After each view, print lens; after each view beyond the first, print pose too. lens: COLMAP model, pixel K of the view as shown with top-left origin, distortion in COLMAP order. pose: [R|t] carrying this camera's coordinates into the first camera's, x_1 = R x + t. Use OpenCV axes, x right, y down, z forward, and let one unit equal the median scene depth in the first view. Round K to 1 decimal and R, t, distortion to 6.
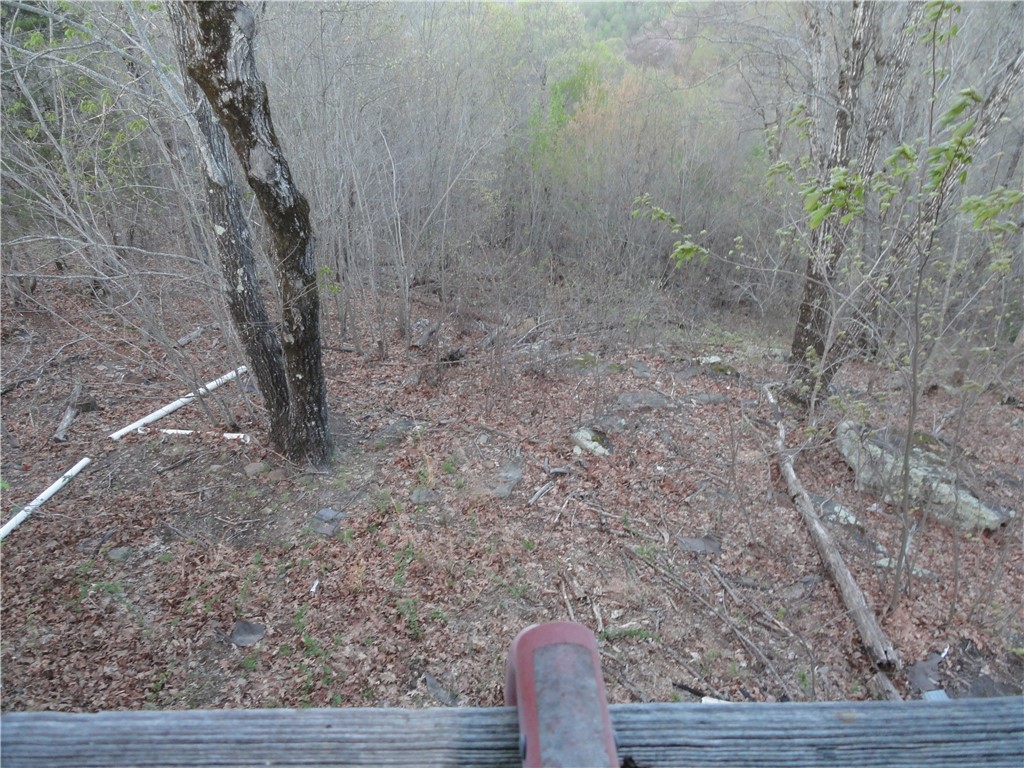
lens RADIAL K [[713.4, 0, 511.8], [0, 713.4, 384.8], [0, 0, 1]] dist [-0.009173, 0.008034]
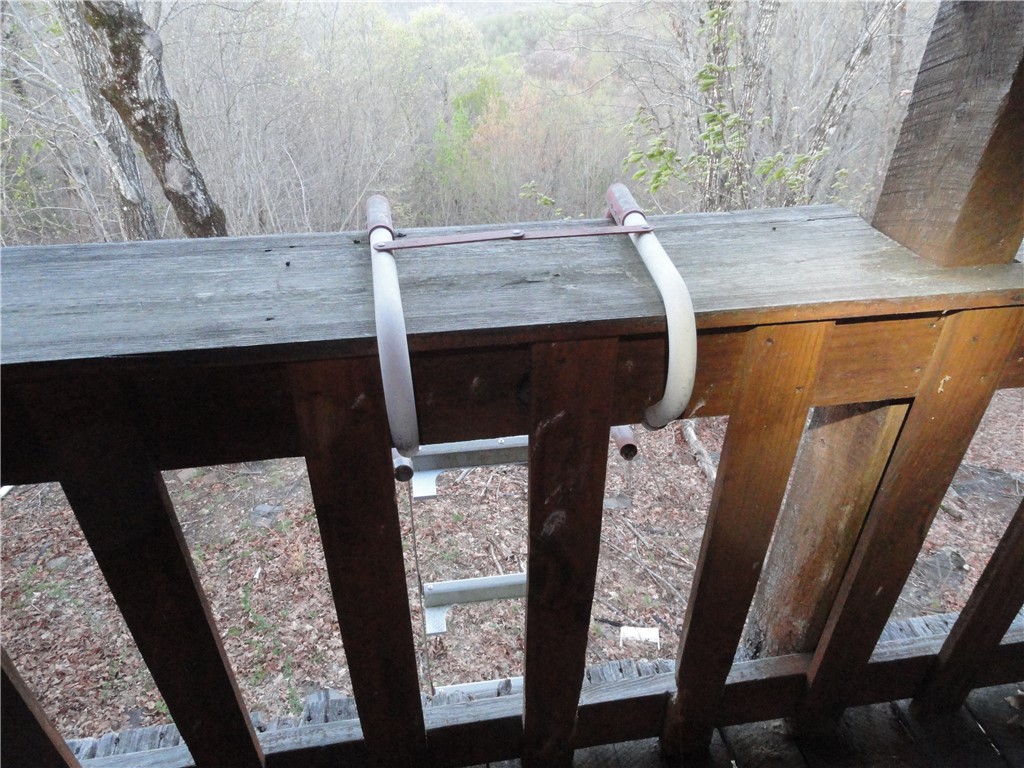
lens RADIAL K [[713.4, 0, 512.8], [0, 713.4, 383.6], [0, 0, 1]] dist [-0.009173, 0.008034]
pose [[0.991364, -0.079625, 0.104199, 0.009984], [0.081712, 0.996529, -0.015909, 0.049593], [-0.102570, 0.024285, 0.994429, -0.090825]]
